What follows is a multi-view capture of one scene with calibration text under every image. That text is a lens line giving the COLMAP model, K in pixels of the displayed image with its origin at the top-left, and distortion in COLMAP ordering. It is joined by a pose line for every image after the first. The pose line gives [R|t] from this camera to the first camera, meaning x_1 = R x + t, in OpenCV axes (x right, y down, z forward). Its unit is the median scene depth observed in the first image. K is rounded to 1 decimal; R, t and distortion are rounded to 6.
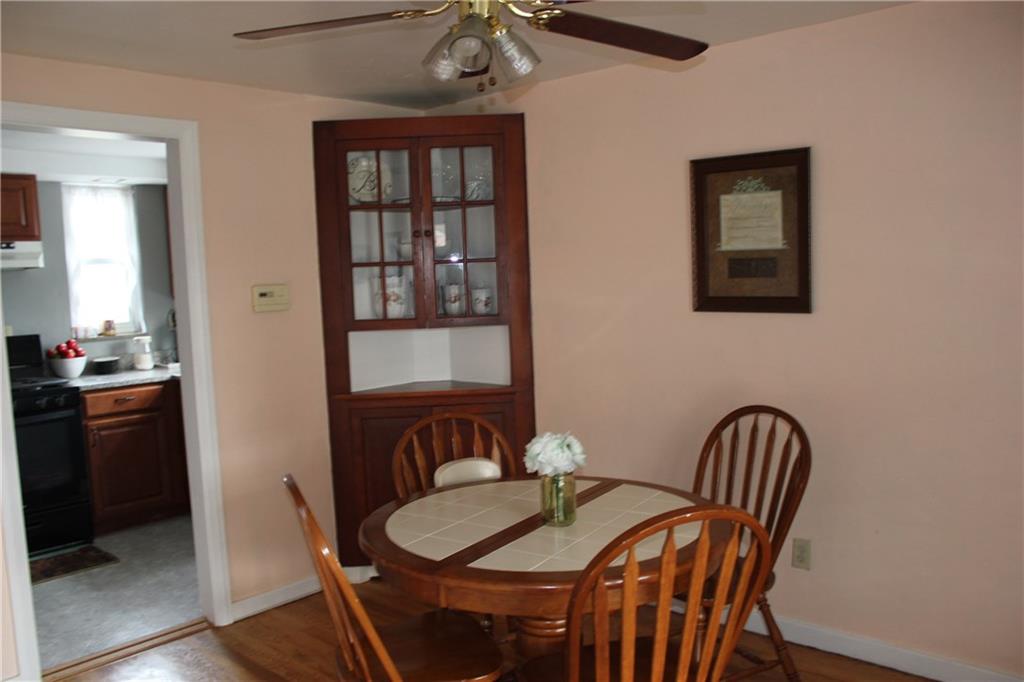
lens RADIAL K [[859.6, 0, 509.3], [0, 859.6, 371.2], [0, 0, 1]] dist [-0.161341, 0.154236]
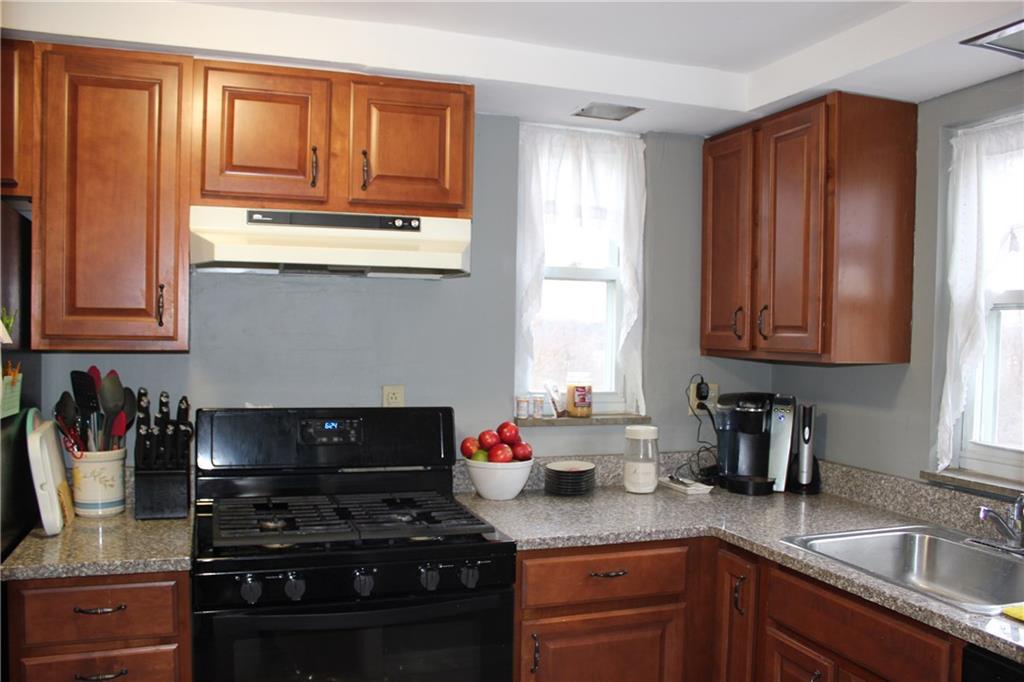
lens RADIAL K [[859.6, 0, 509.3], [0, 859.6, 371.2], [0, 0, 1]] dist [-0.161341, 0.154236]
pose [[0.880453, 0.070277, -0.468897, -0.291132], [-0.100309, 0.994178, -0.039347, -0.049121], [0.463402, 0.081677, 0.882376, 0.550326]]
